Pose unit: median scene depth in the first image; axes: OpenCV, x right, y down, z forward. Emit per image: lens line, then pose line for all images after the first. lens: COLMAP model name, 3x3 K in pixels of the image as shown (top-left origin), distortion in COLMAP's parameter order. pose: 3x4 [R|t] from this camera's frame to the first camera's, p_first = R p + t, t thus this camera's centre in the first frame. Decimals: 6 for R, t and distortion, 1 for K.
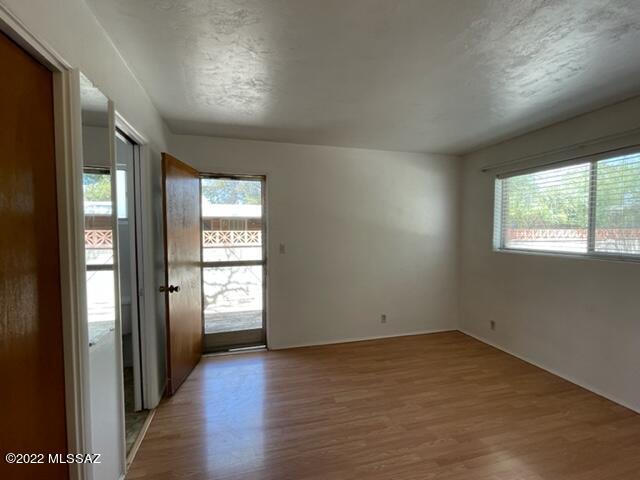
lens RADIAL K [[292.4, 0, 317.6], [0, 292.4, 243.5], [0, 0, 1]] dist [-0.000091, 0.000559]
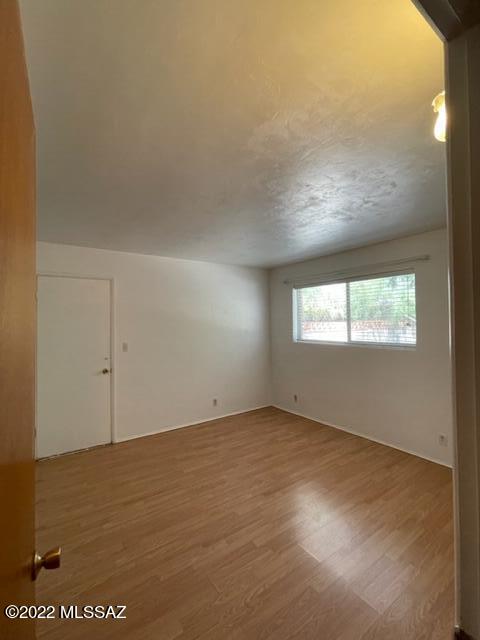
lens RADIAL K [[292.4, 0, 240.0], [0, 292.4, 320.0], [0, 0, 1]] dist [-0.000091, 0.000559]
pose [[0.937227, -0.010520, 0.348561, -0.124919], [0.030236, 0.998232, -0.051172, -0.019751], [-0.347407, 0.058499, 0.935888, -0.228809]]
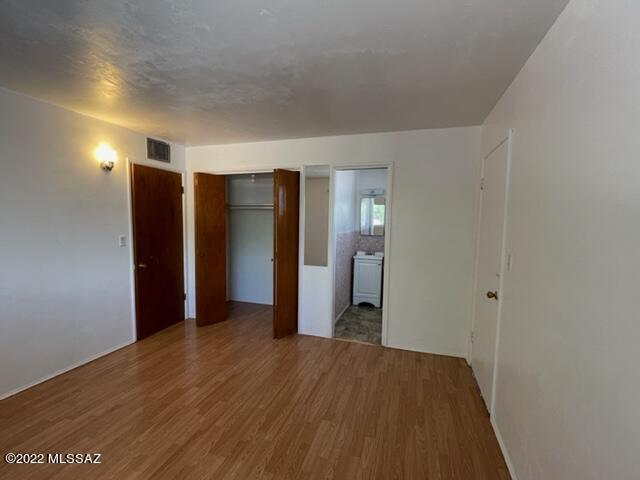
lens RADIAL K [[292.4, 0, 317.6], [0, 292.4, 243.5], [0, 0, 1]] dist [-0.000091, 0.000559]
pose [[-0.558118, 0.059326, -0.827638, 0.715868], [-0.054355, 0.992684, 0.107811, -0.080583], [0.827979, 0.105158, -0.550811, 1.305335]]
